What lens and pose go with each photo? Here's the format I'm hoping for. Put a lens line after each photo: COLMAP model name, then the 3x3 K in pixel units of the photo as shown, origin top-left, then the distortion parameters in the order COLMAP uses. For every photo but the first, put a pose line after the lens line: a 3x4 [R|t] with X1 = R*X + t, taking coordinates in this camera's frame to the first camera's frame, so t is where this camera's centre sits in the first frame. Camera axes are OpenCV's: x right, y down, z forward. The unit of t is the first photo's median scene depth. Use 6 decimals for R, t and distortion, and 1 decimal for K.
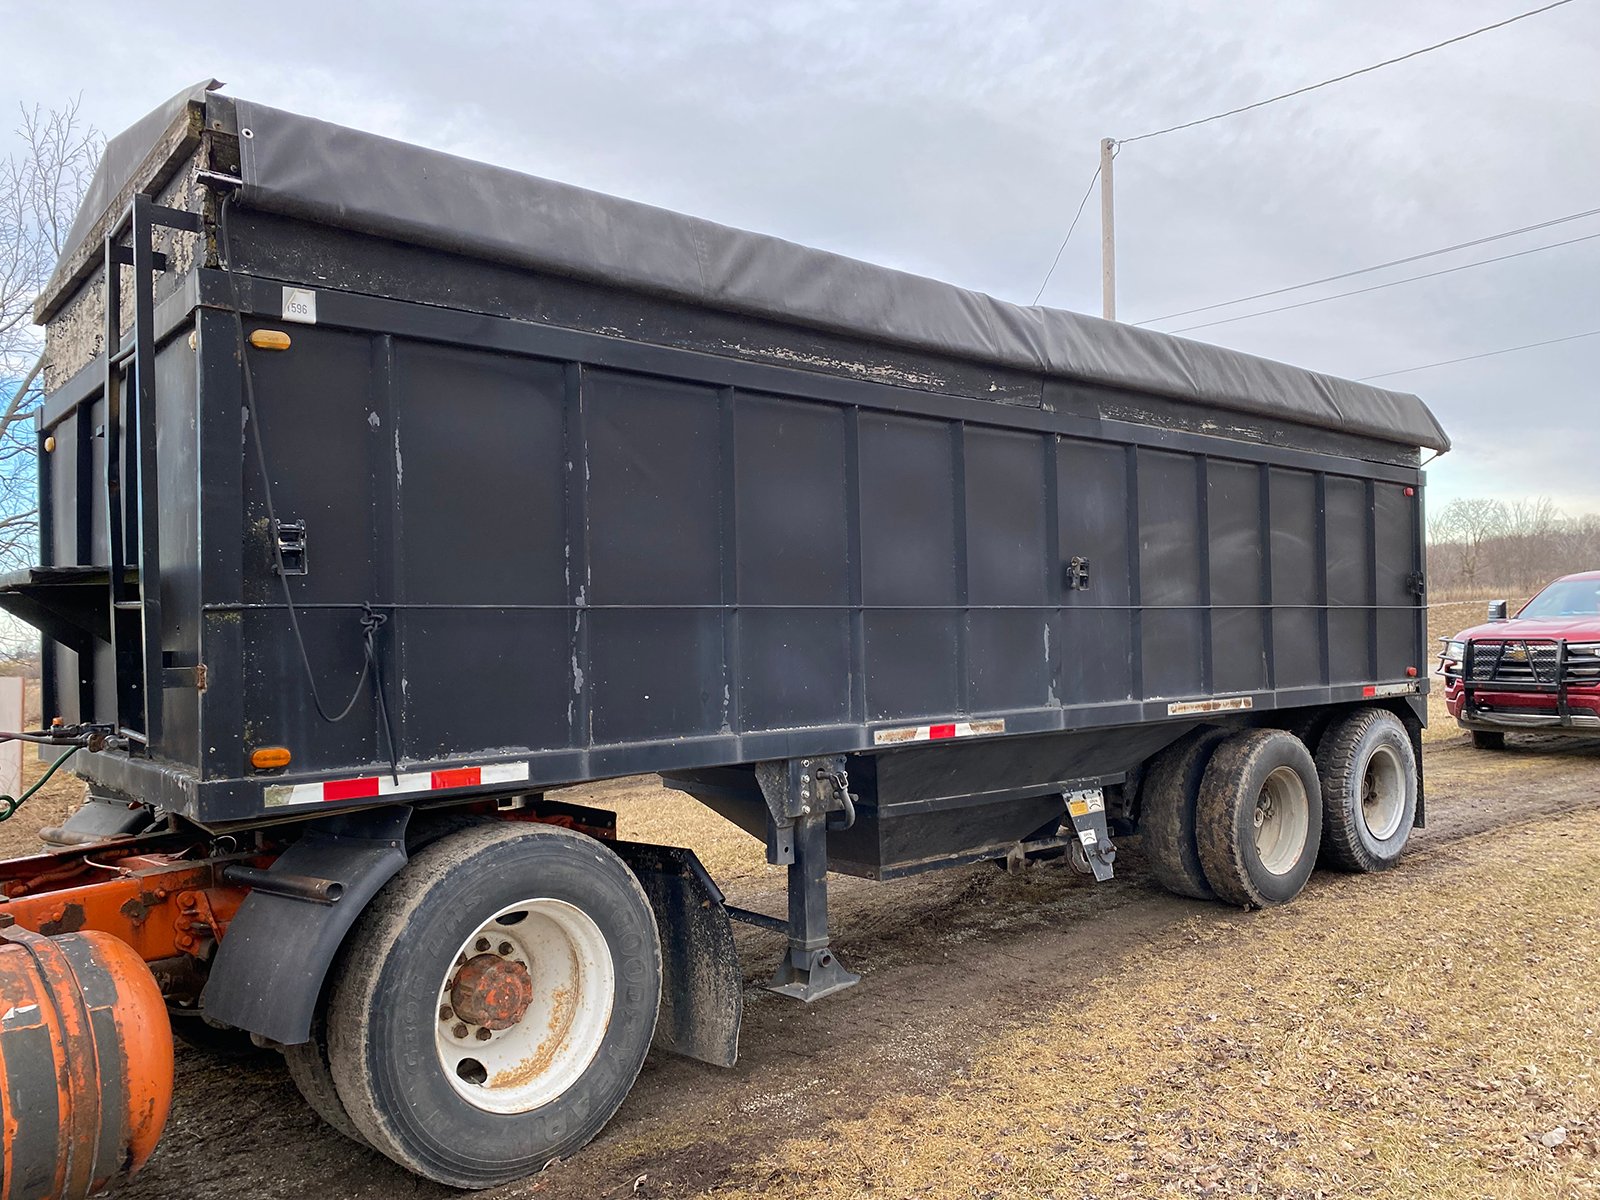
lens RADIAL K [[1271.1, 0, 800.0], [0, 1271.1, 600.0], [0, 0, 1]] dist [0.098853, -0.235708]
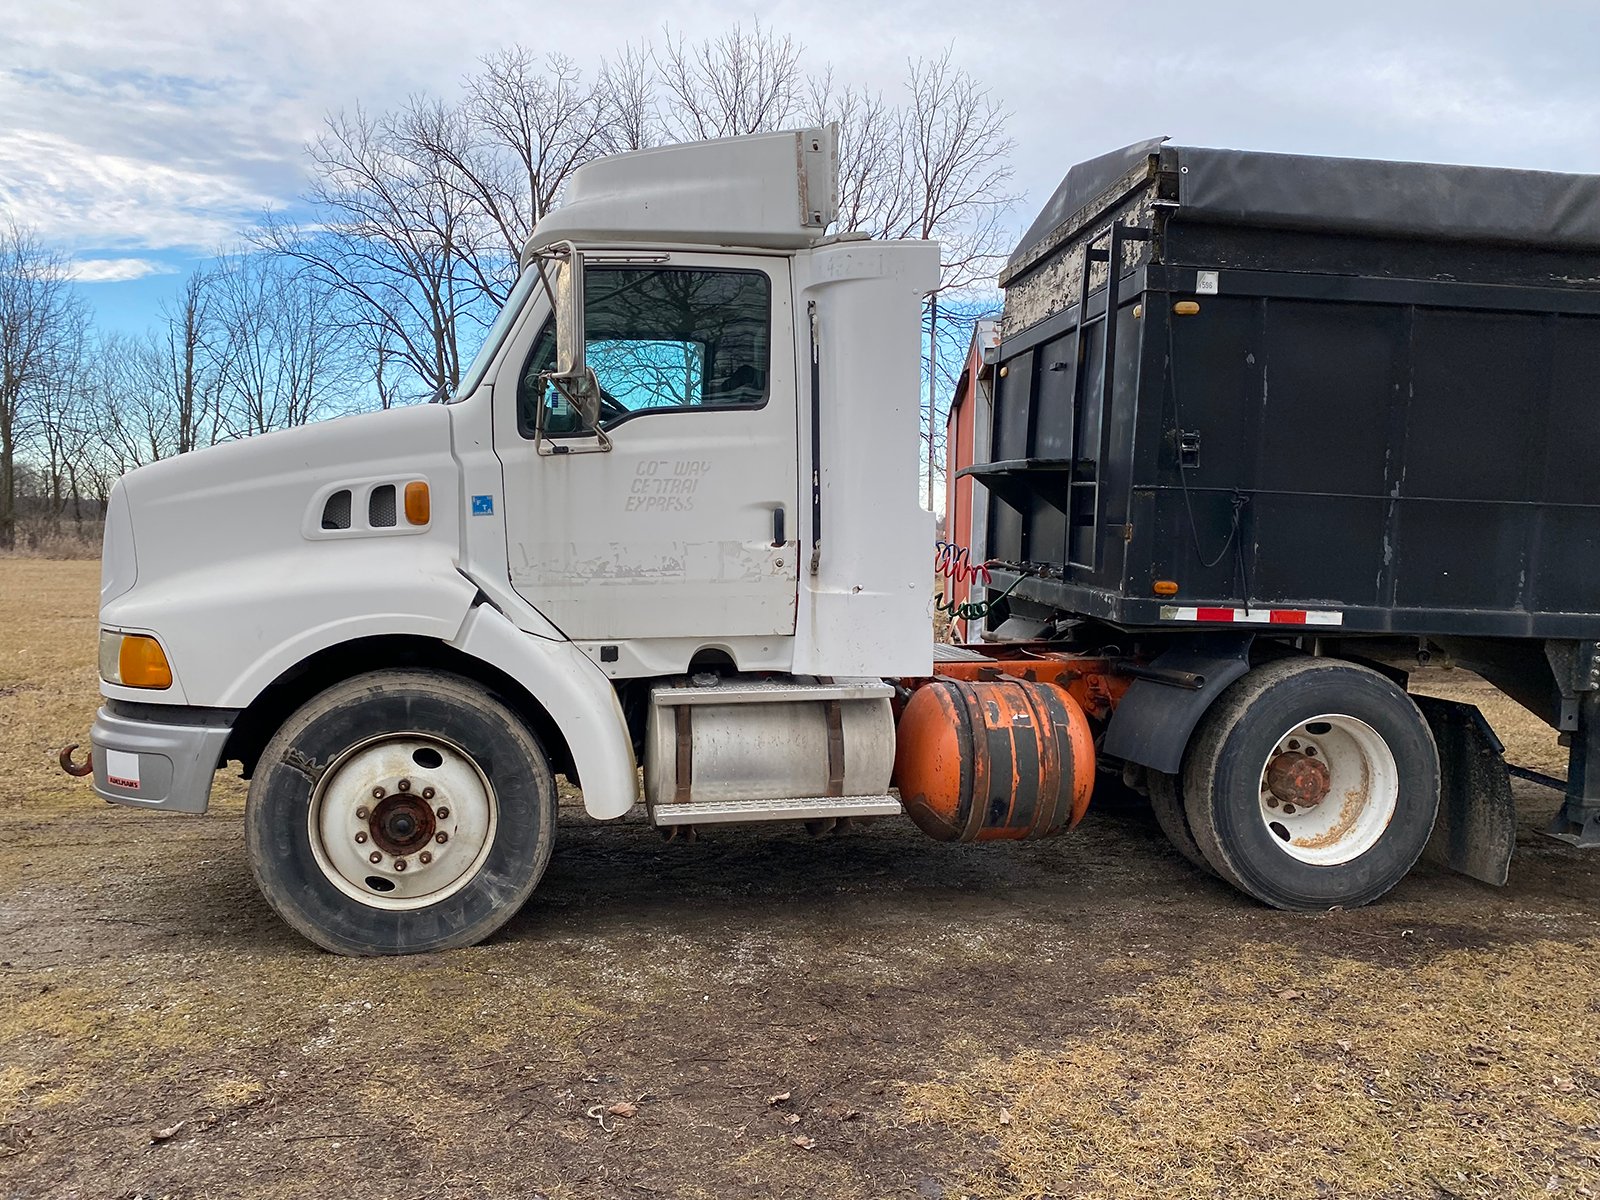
lens RADIAL K [[1233.3, 0, 800.0], [0, 1233.3, 600.0], [0, 0, 1]] dist [0.038486, -0.030299]
pose [[0.822316, 0.092241, -0.561506, 0.050169], [-0.041466, 0.993864, 0.102540, 0.004070], [0.567519, -0.061037, 0.821095, -0.399209]]
